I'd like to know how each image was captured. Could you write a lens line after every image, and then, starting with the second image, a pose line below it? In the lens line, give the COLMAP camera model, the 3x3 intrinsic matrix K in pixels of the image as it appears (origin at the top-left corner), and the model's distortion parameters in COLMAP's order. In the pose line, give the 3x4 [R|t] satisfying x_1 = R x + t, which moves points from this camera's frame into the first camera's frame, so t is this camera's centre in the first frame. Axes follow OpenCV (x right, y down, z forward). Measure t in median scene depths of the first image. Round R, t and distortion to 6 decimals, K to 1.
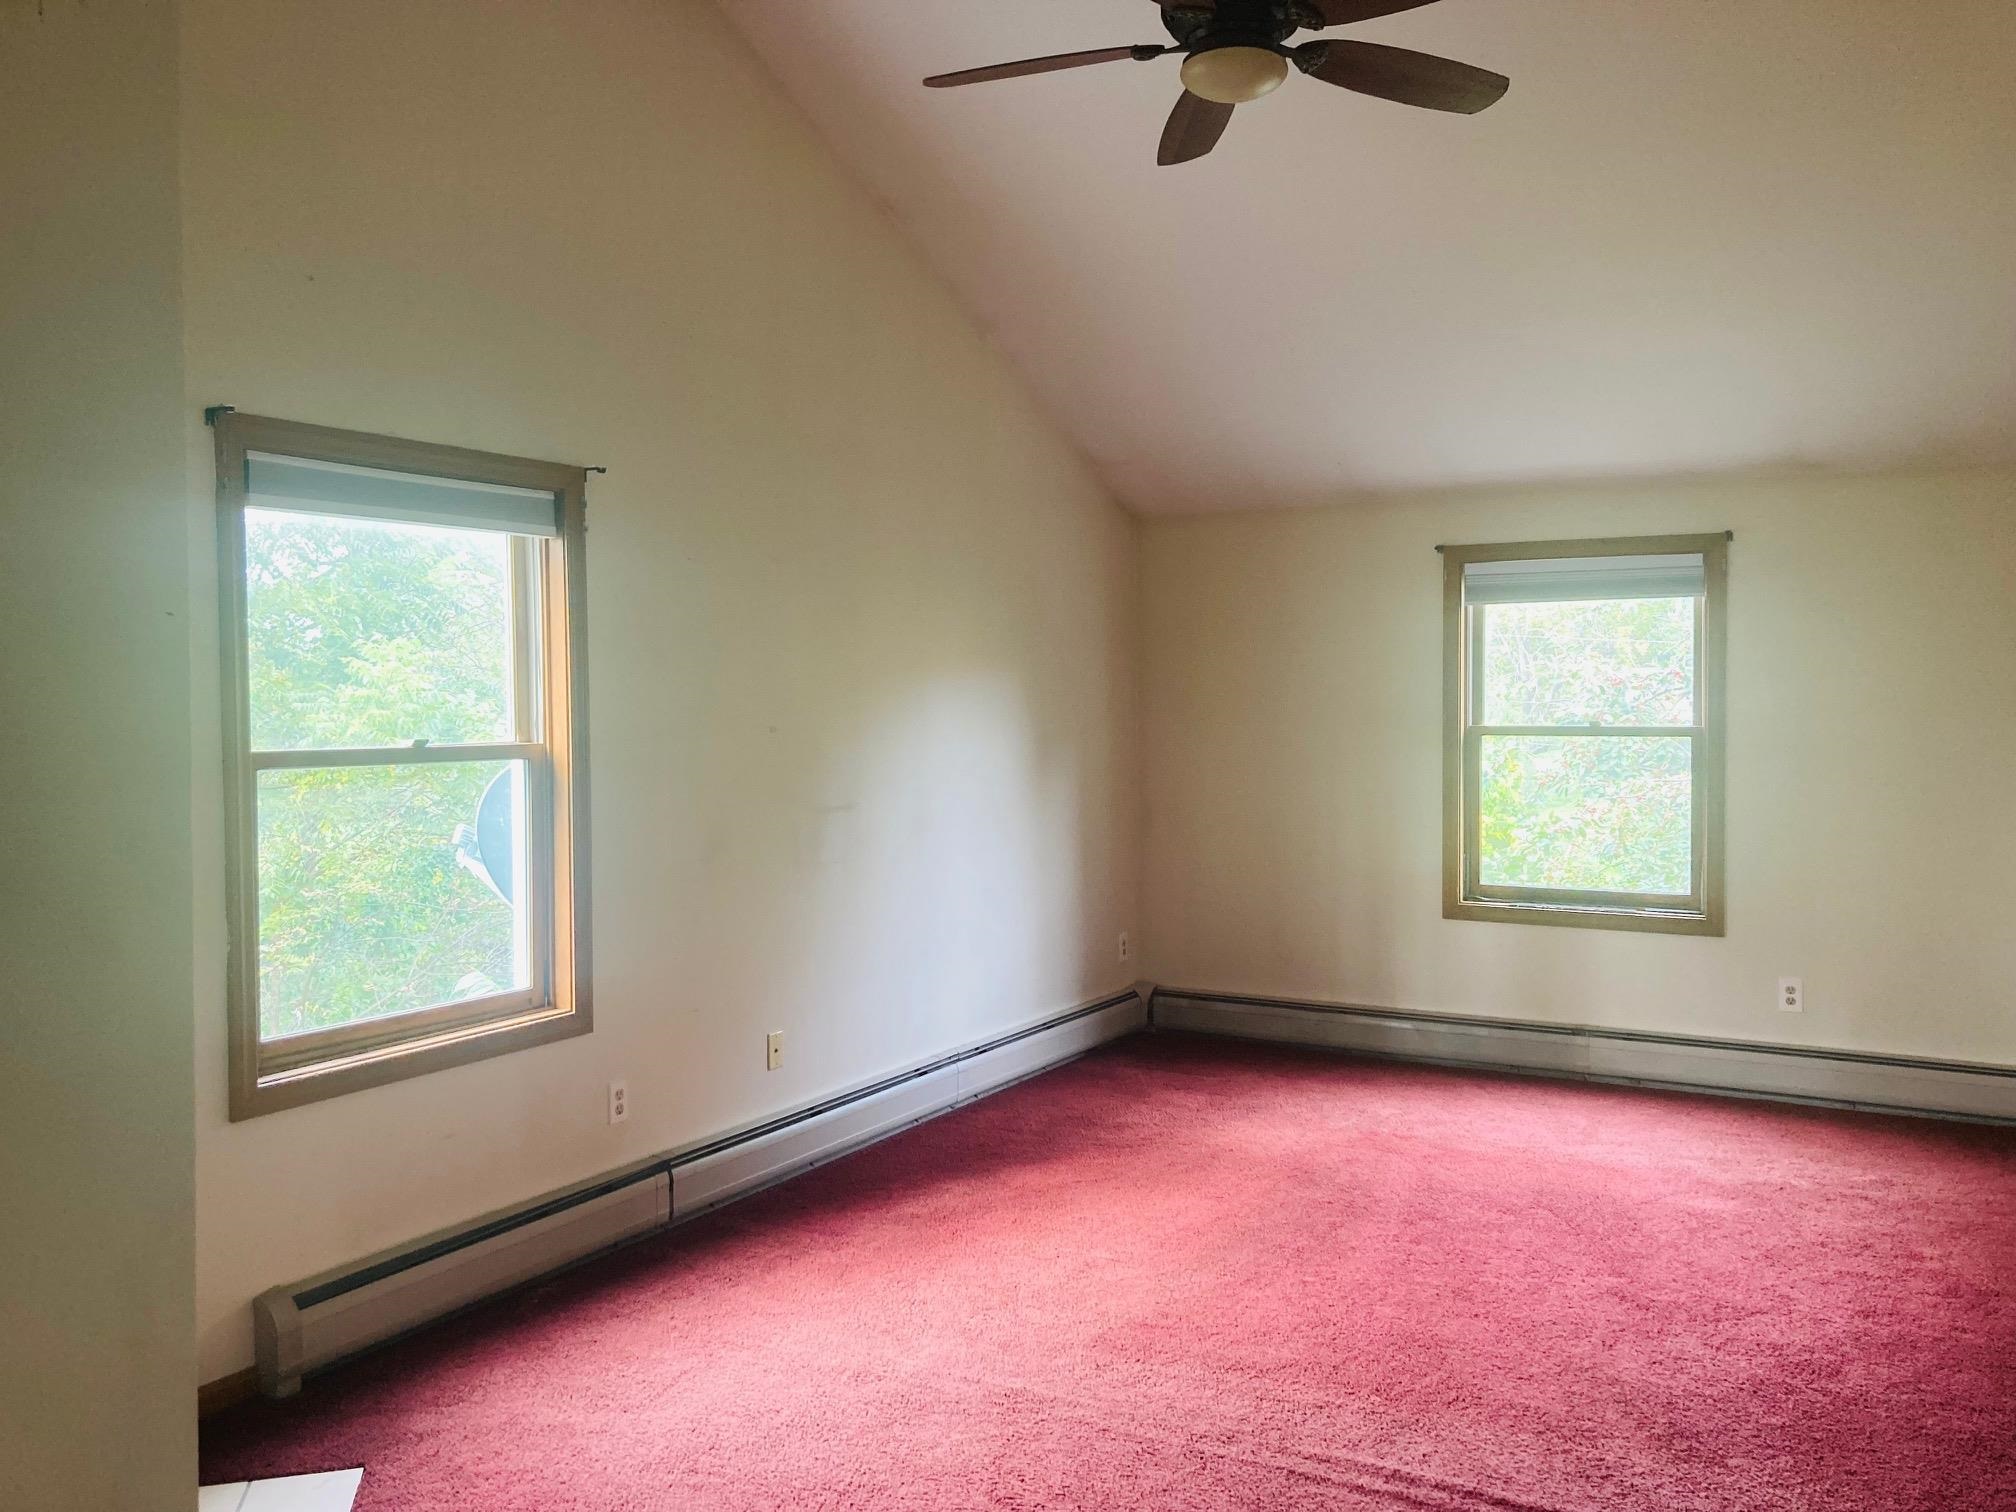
lens RADIAL K [[1674.0, 0, 1026.9], [0, 1674.0, 766.6], [0, 0, 1]] dist [0.079262, -0.059193]
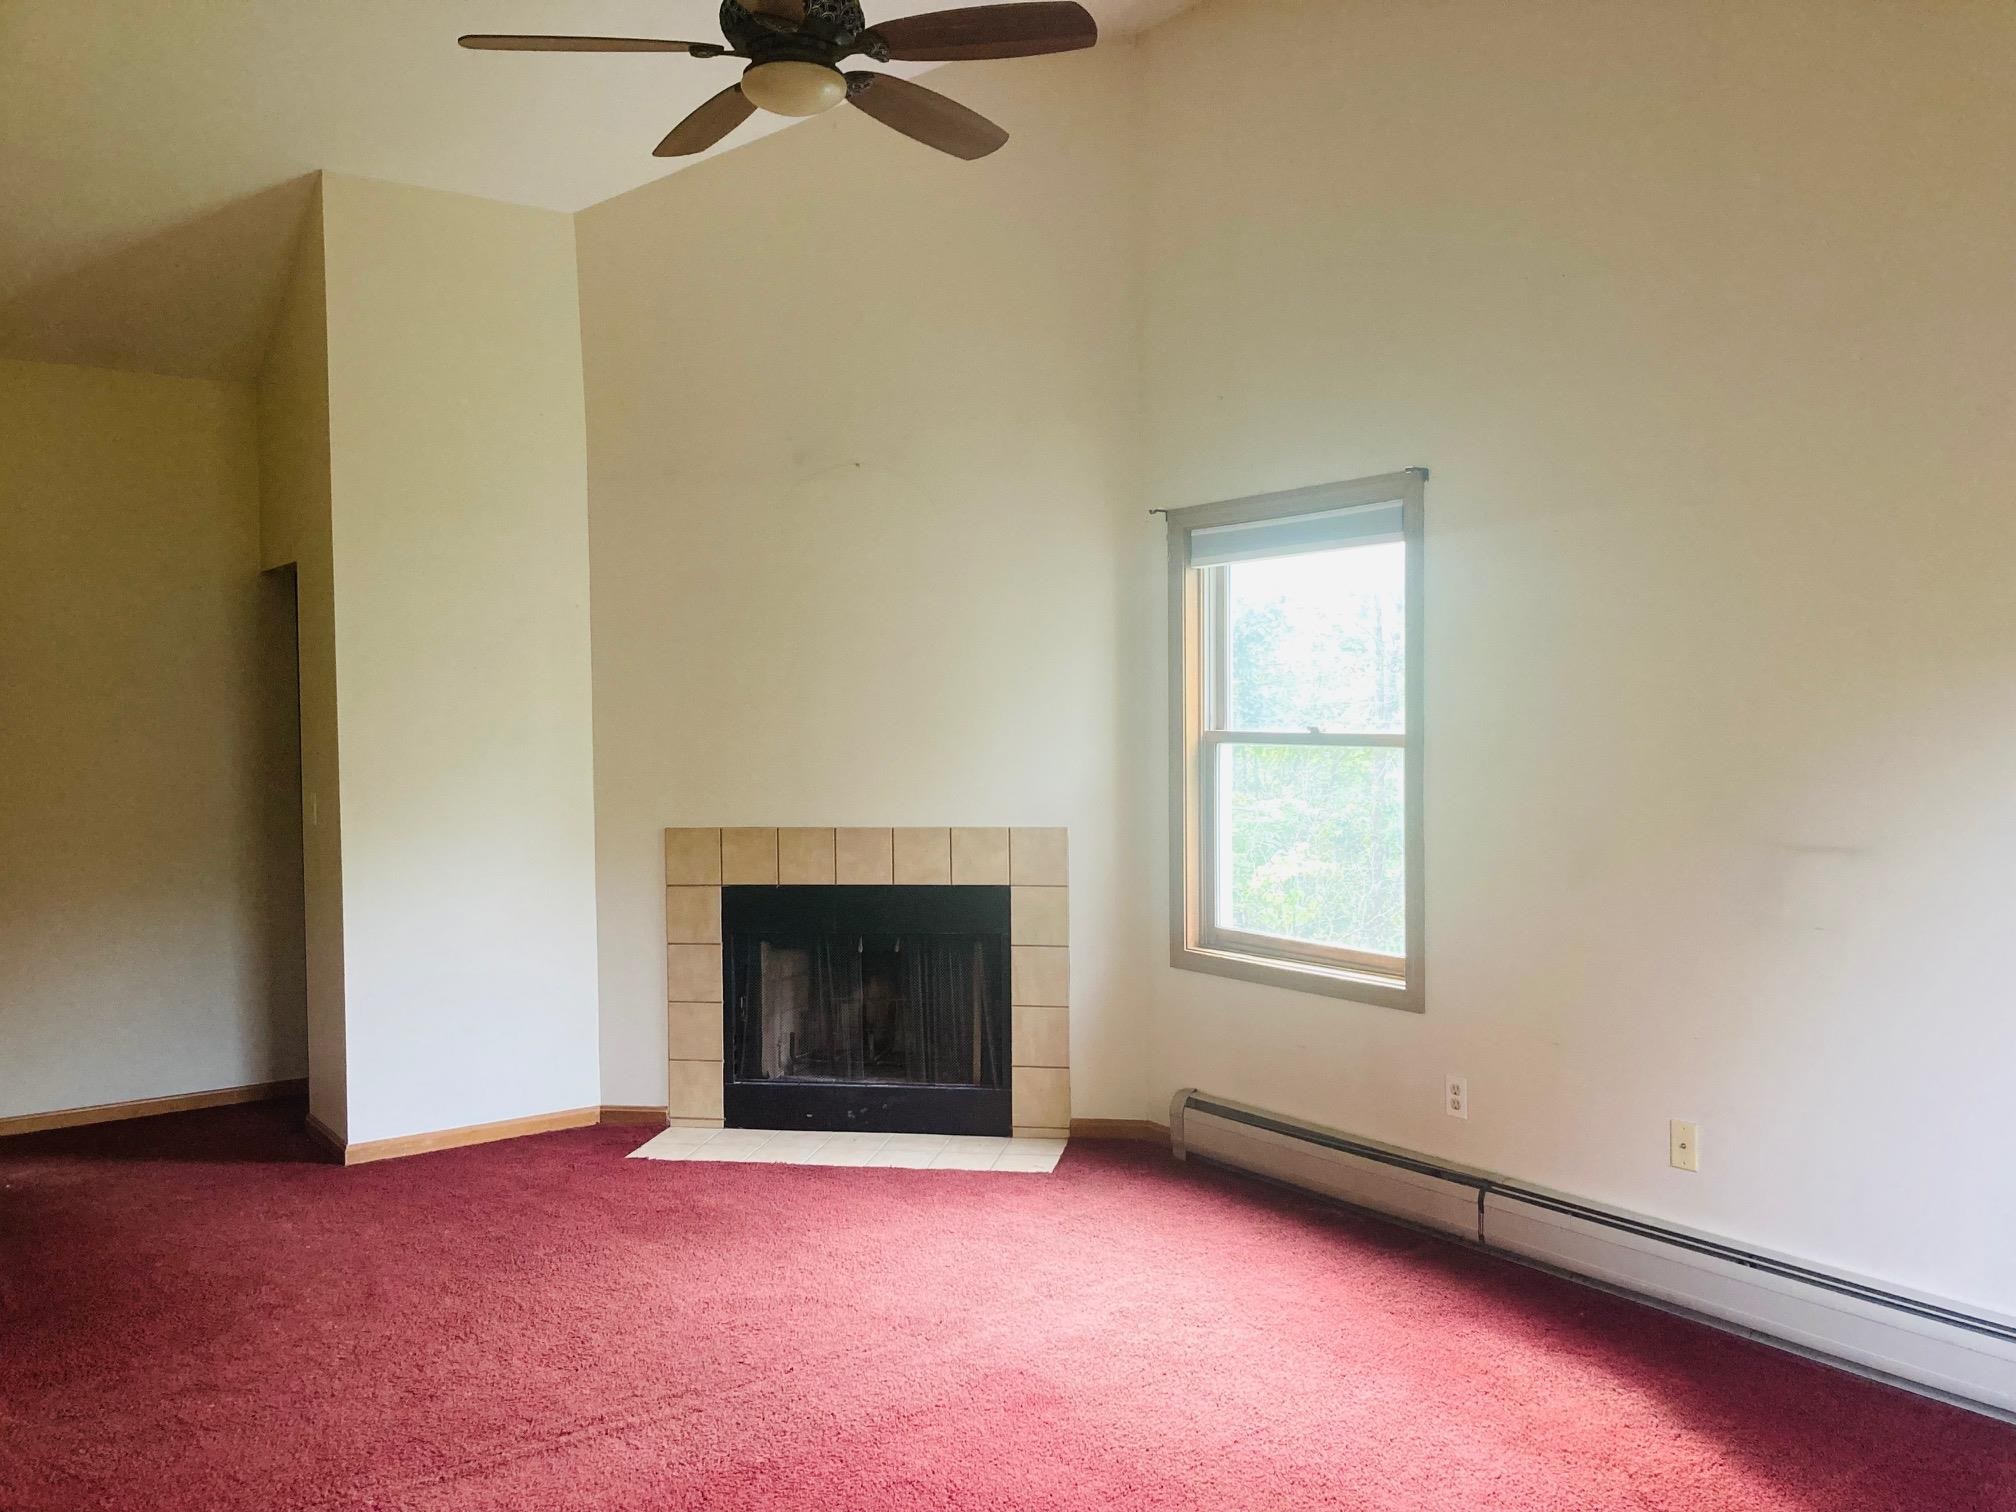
lens RADIAL K [[1674.0, 0, 1026.9], [0, 1674.0, 766.6], [0, 0, 1]] dist [0.079262, -0.059193]
pose [[-0.421624, 0.033024, -0.906169, 0.778324], [-0.034121, 0.998051, 0.052248, -0.040084], [0.906128, 0.052949, -0.419676, 1.205320]]
